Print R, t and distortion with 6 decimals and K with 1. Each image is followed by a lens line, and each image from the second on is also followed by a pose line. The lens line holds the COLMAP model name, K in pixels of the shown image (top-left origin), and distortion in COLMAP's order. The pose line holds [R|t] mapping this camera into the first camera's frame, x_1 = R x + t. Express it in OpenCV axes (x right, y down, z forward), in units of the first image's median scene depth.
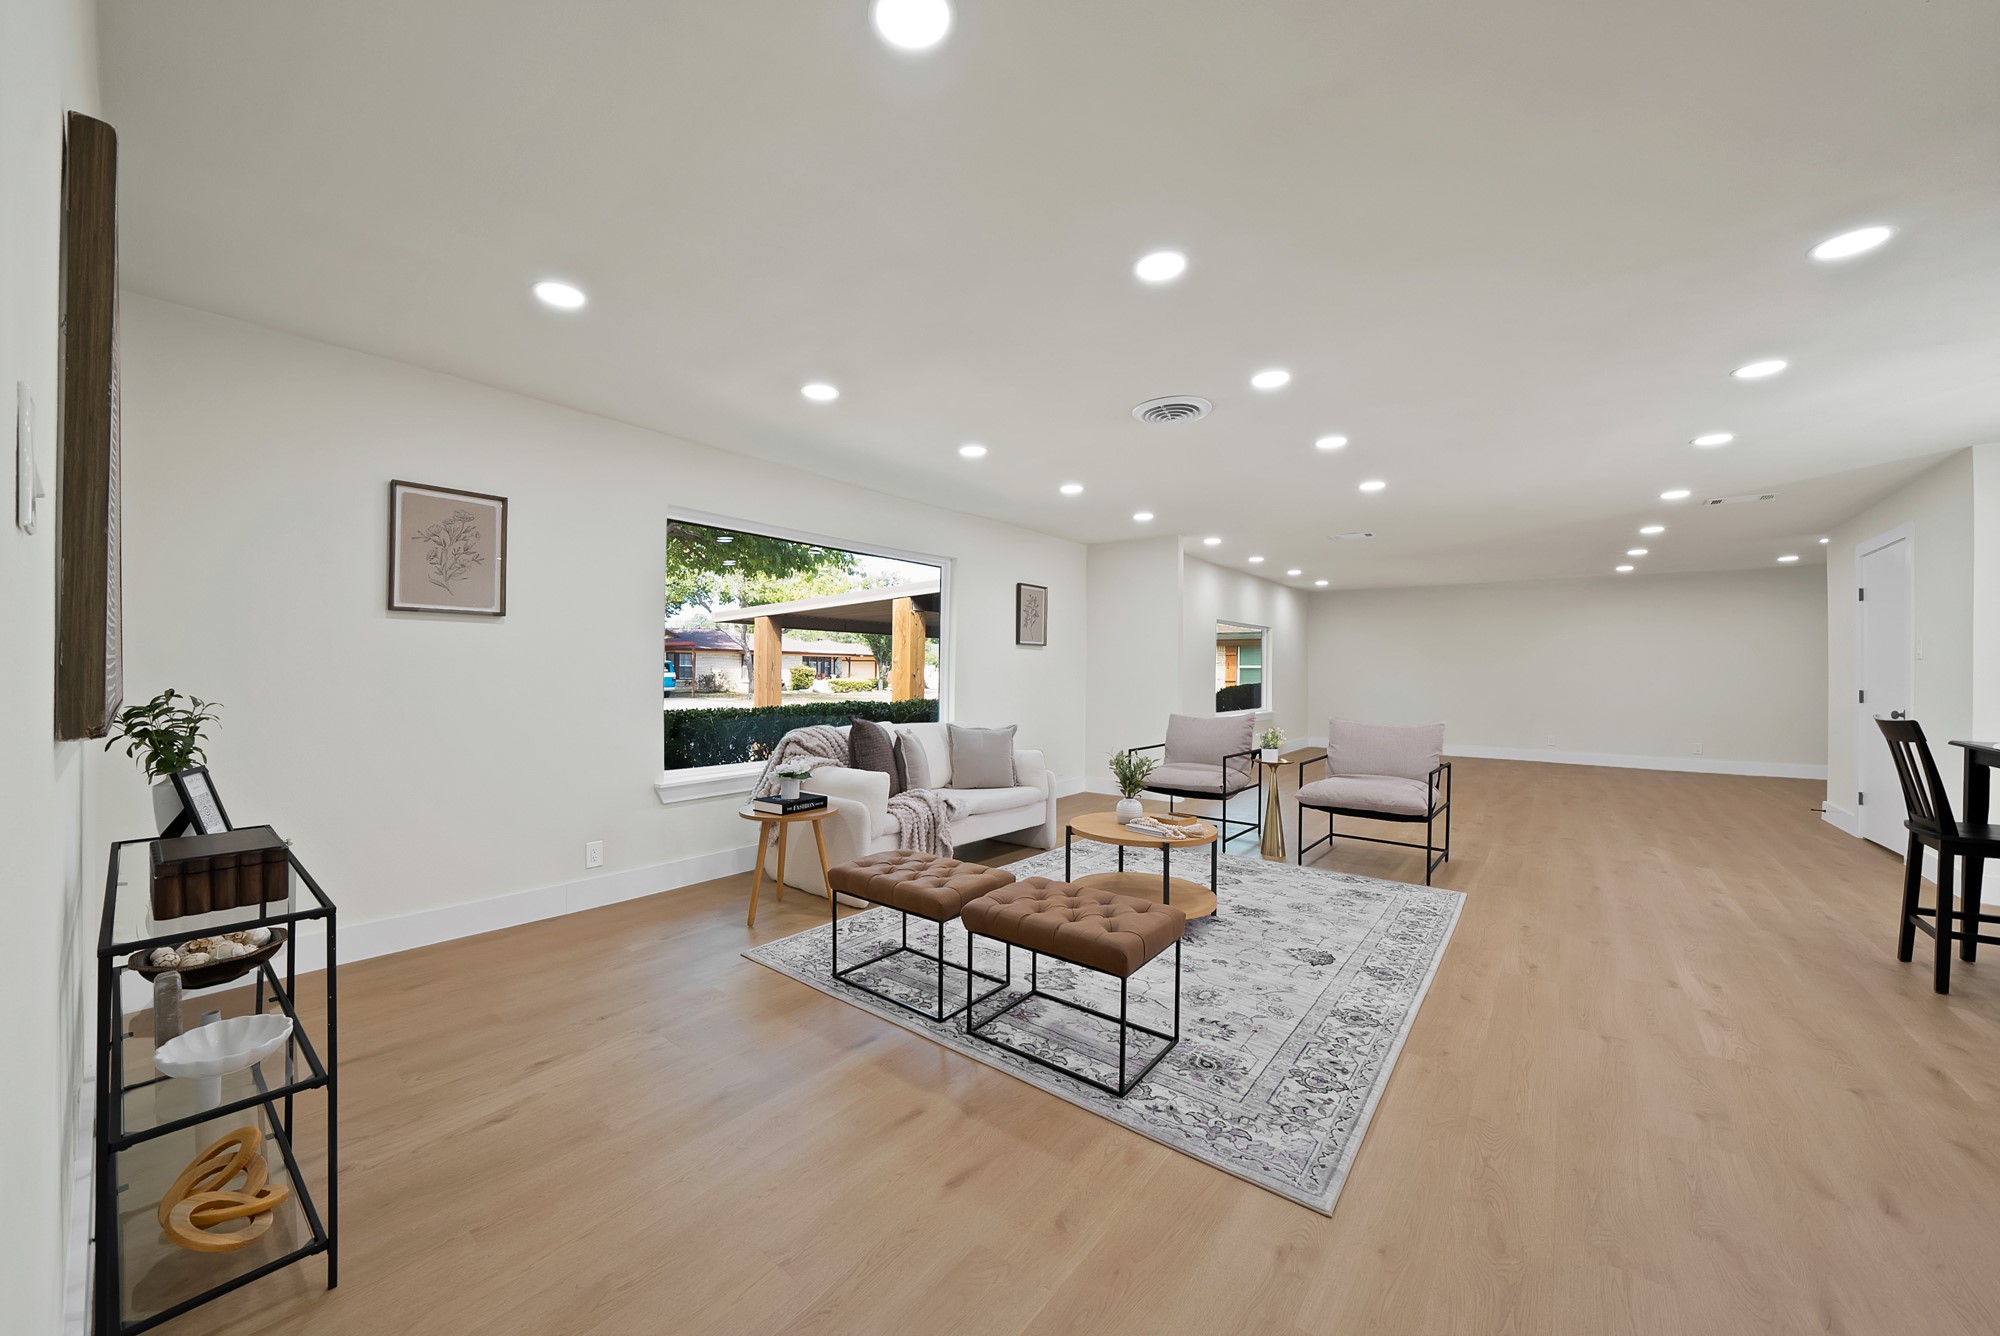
lens RADIAL K [[733.5, 0, 948.1], [0, 733.5, 661.2], [0, 0, 1]] dist [-0.023577, 0.003135]
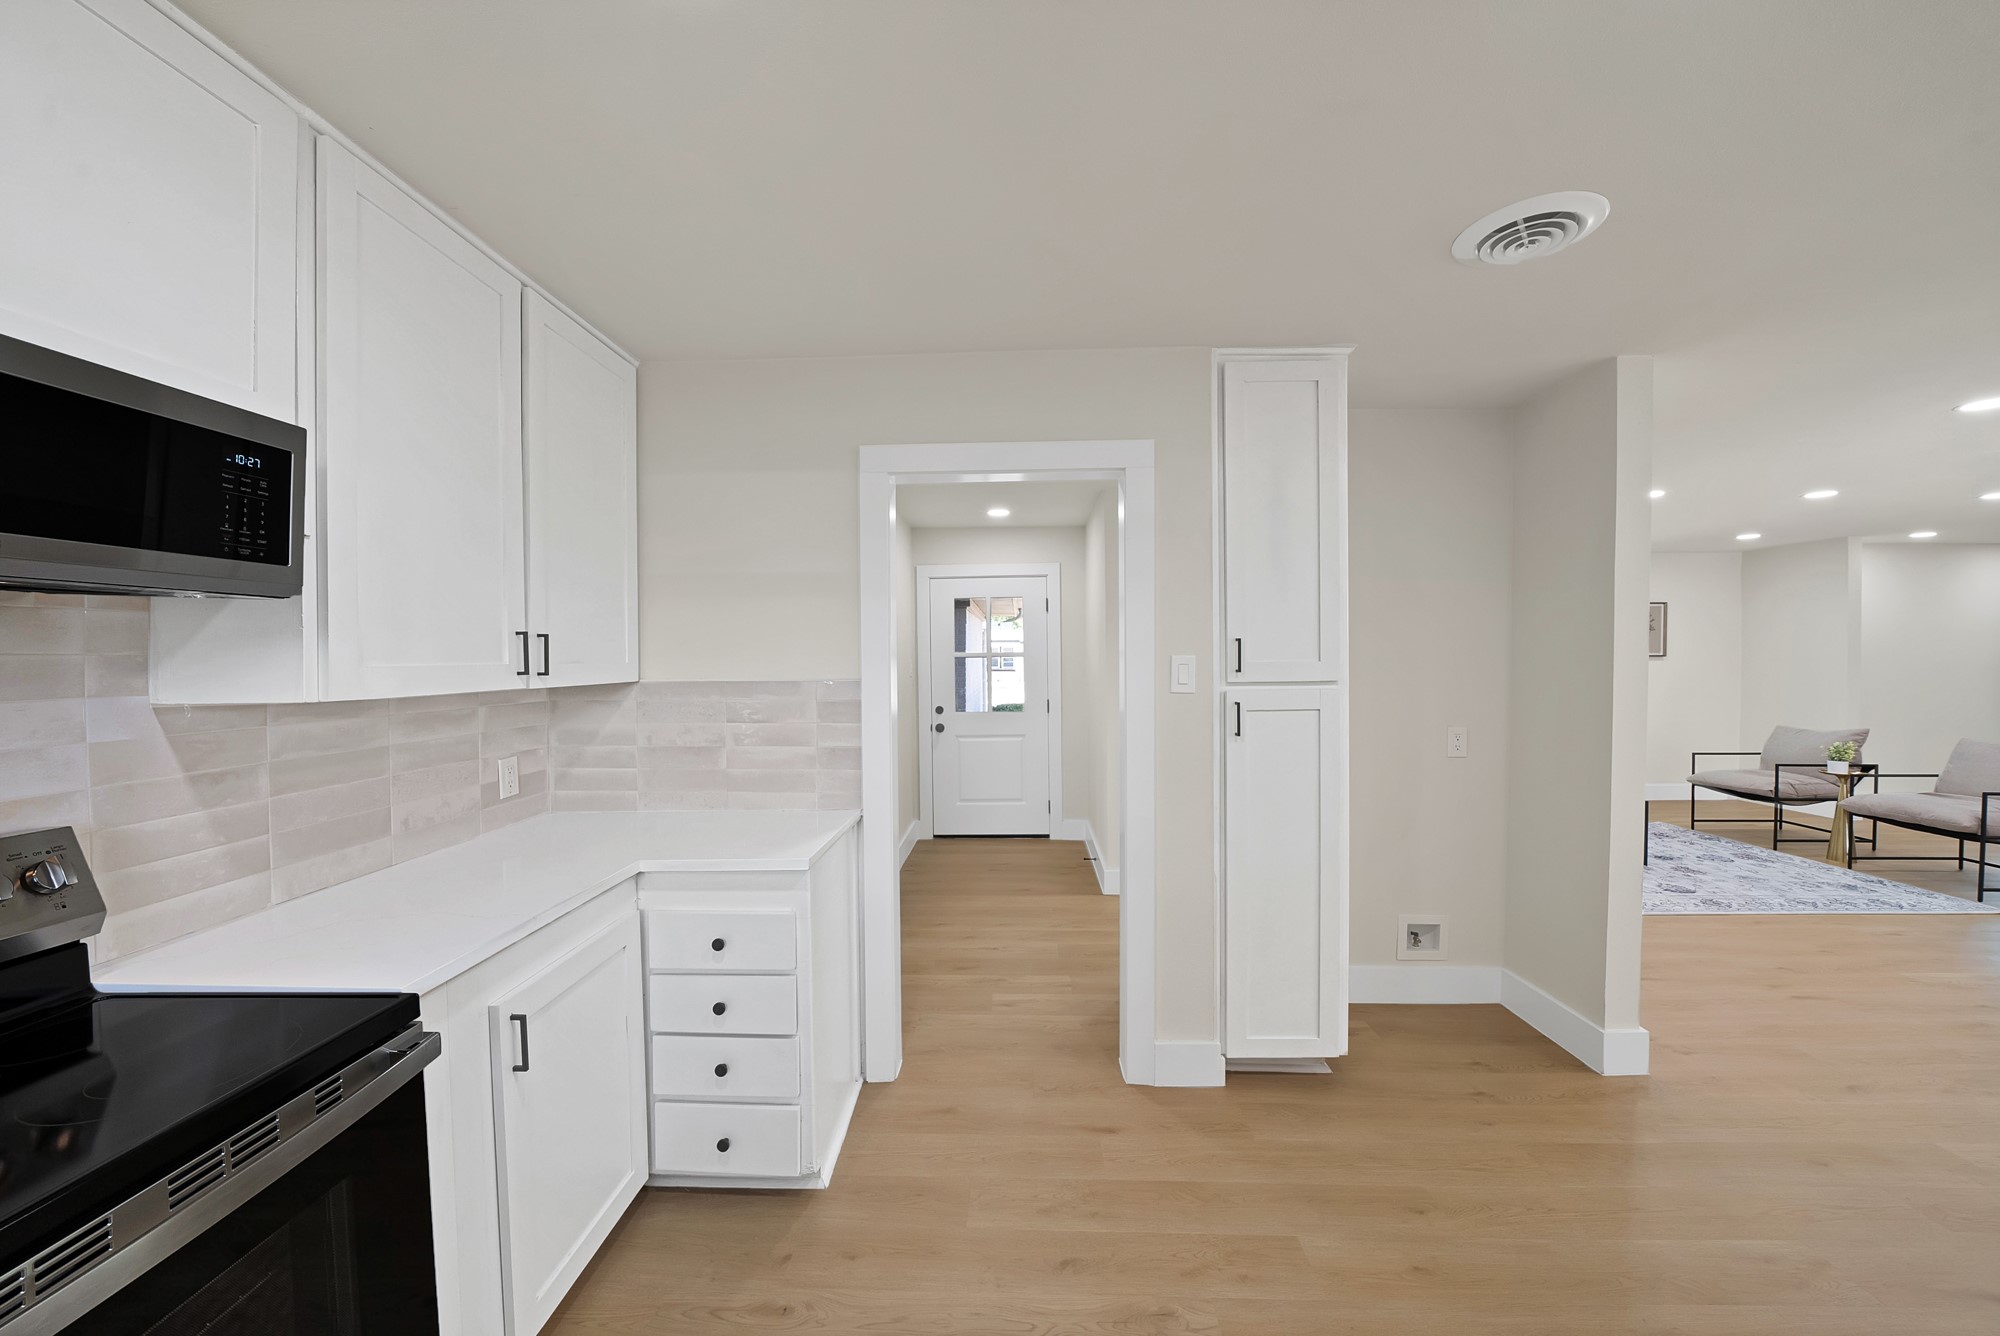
lens RADIAL K [[727.2, 0, 994.8], [0, 727.2, 669.0], [0, 0, 1]] dist [-0.022862, 0.002499]
pose [[0.616120, 0.000158, -0.787652, 0.741503], [0.018119, 0.999733, 0.014373, -0.075284], [0.787444, -0.023127, 0.615952, -0.892863]]
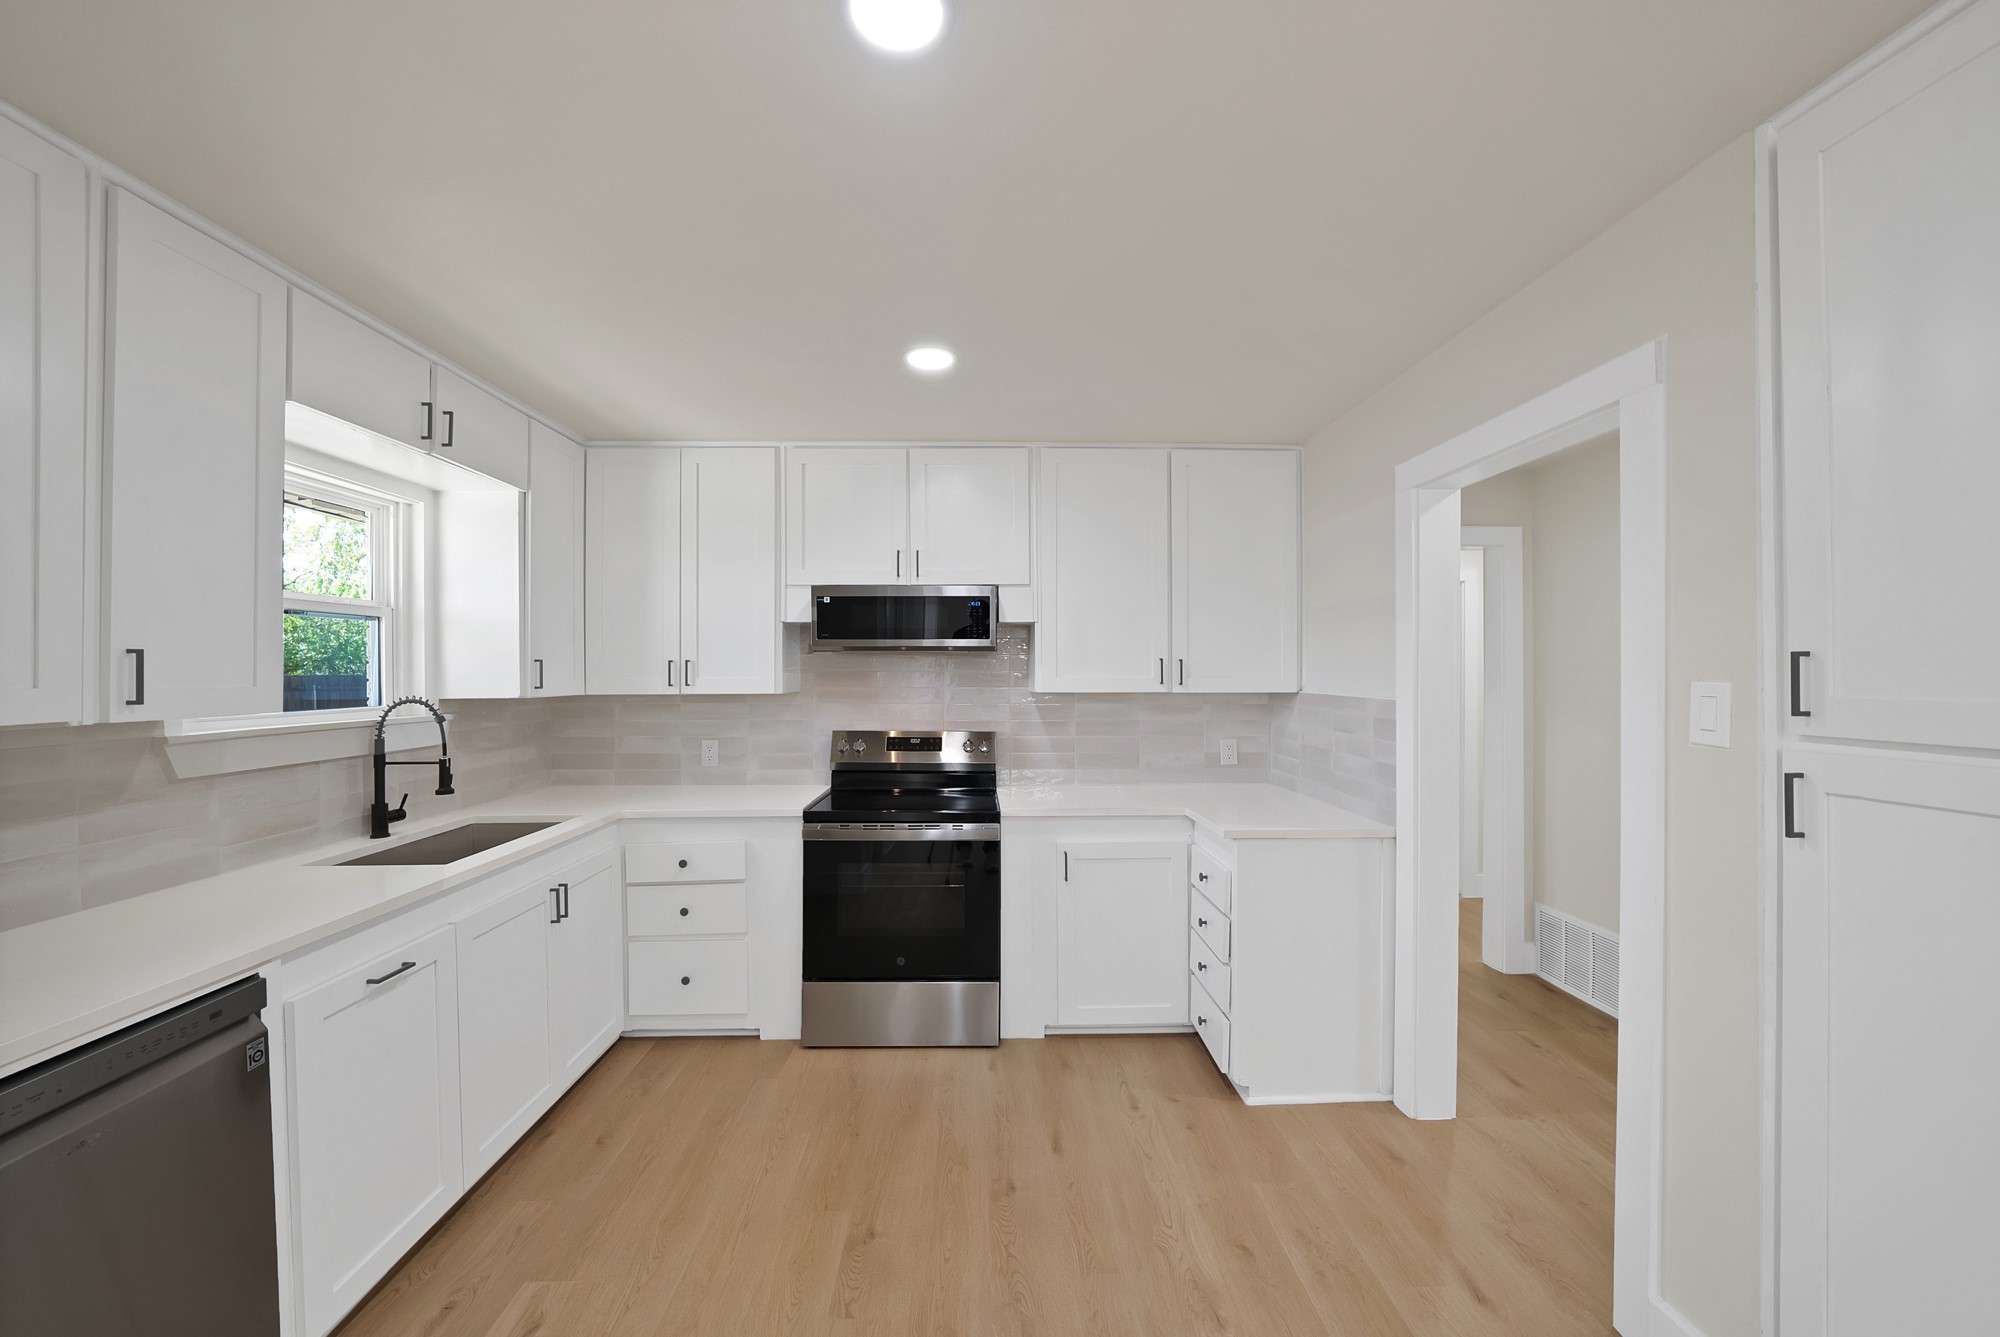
lens RADIAL K [[741.6, 0, 1000.0], [0, 741.6, 668.5], [0, 0, 1]] dist [-0.017558, 0.000074]
pose [[-0.740427, -0.012503, -0.672020, 0.893813], [-0.004323, 0.999895, -0.013841, -0.075473], [0.672123, -0.007343, -0.740403, -0.225127]]
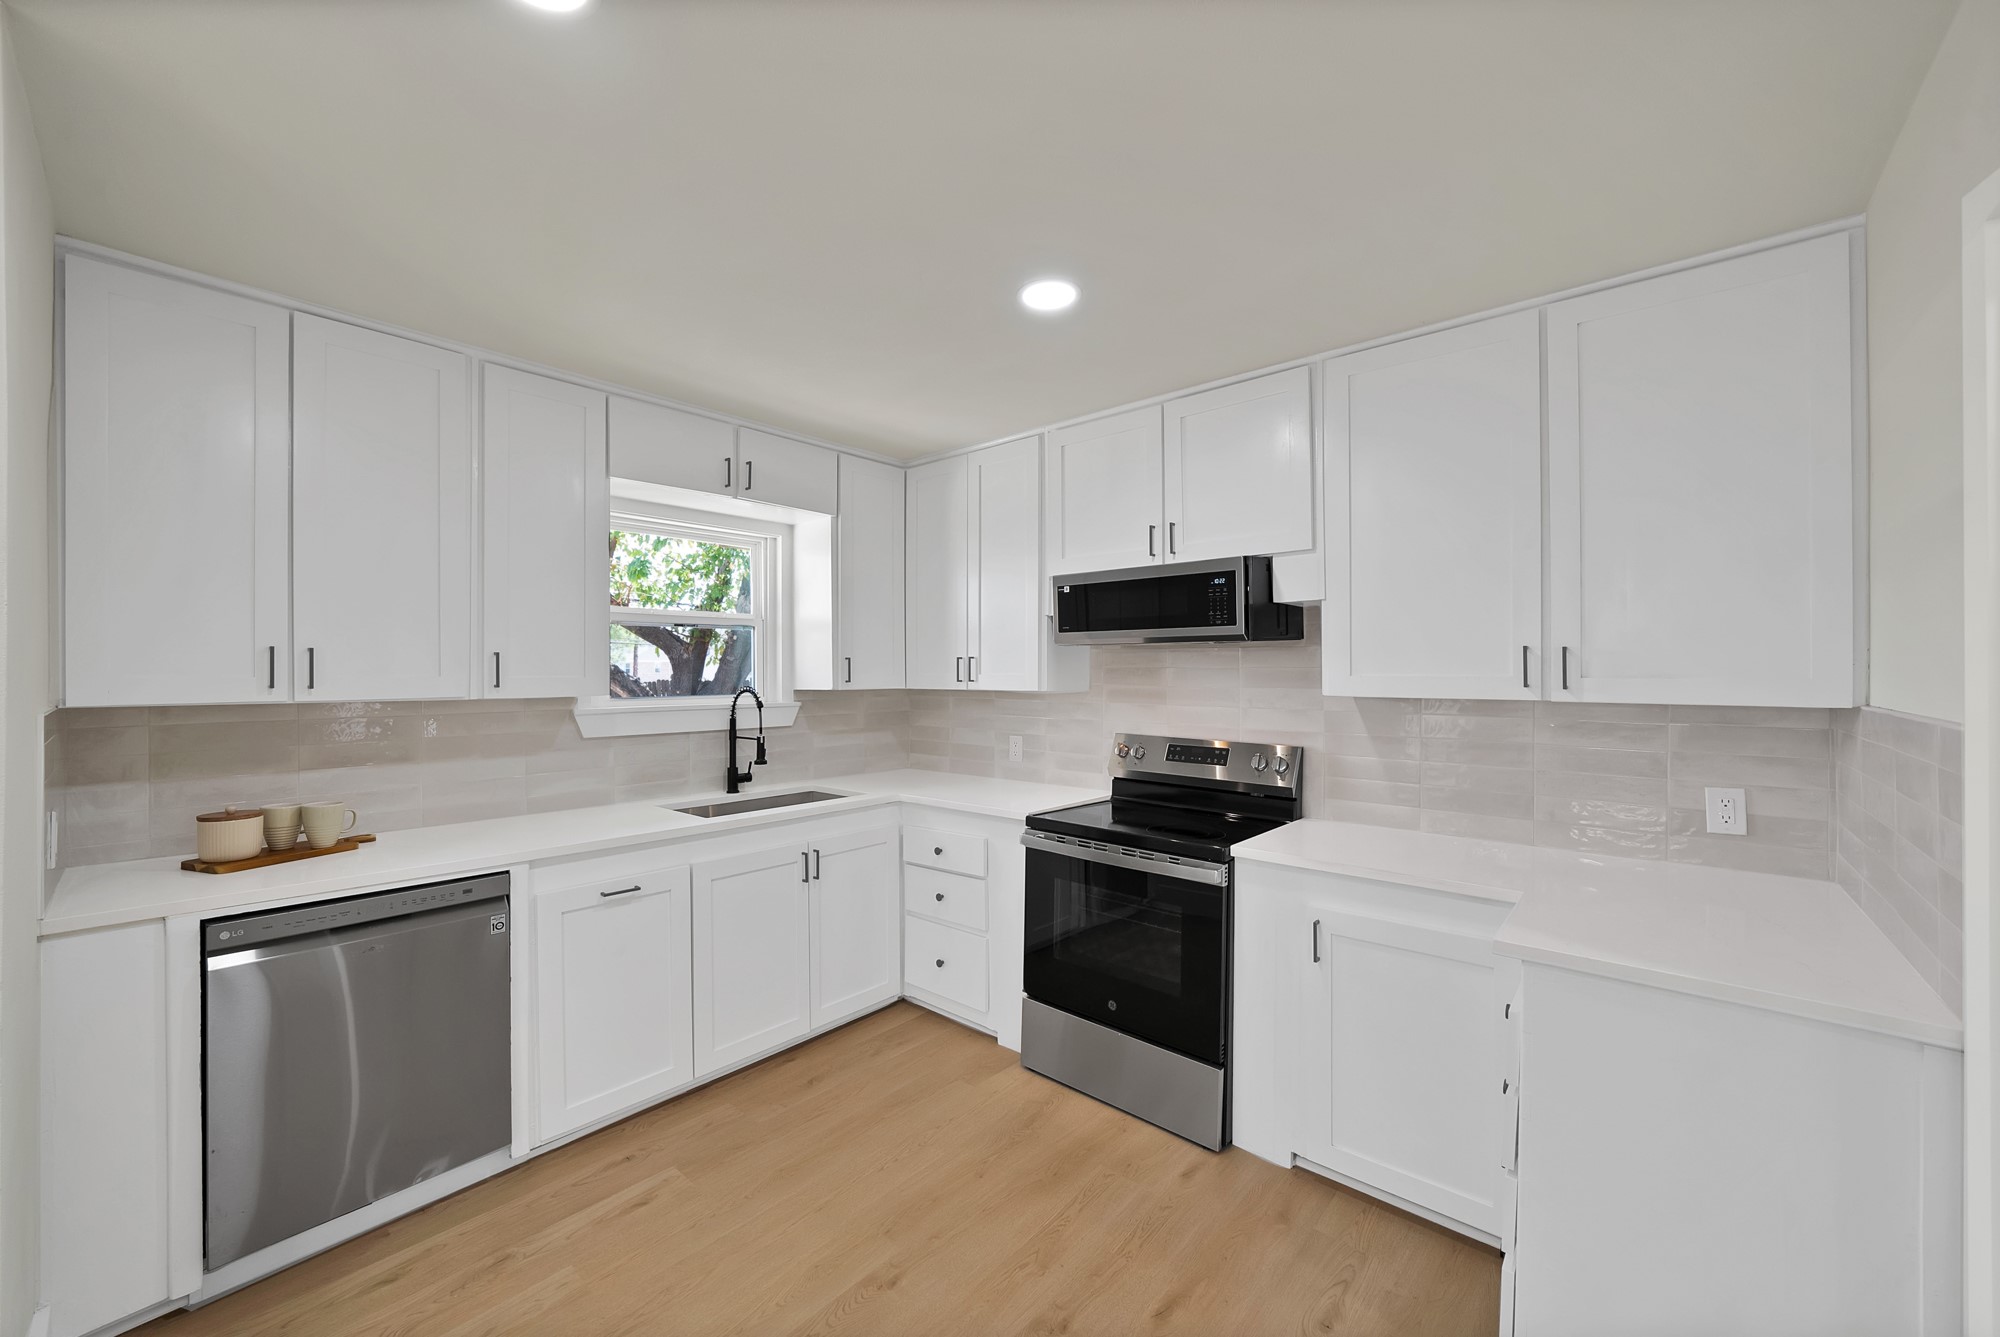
lens RADIAL K [[763.9, 0, 1001.0], [0, 763.9, 669.4], [0, 0, 1]] dist [-0.012630, 0.000115]
pose [[-0.999906, -0.010497, 0.008866, 0.486376], [-0.010545, 0.999930, -0.005404, -0.075965], [-0.008809, -0.005497, -0.999946, -0.177299]]
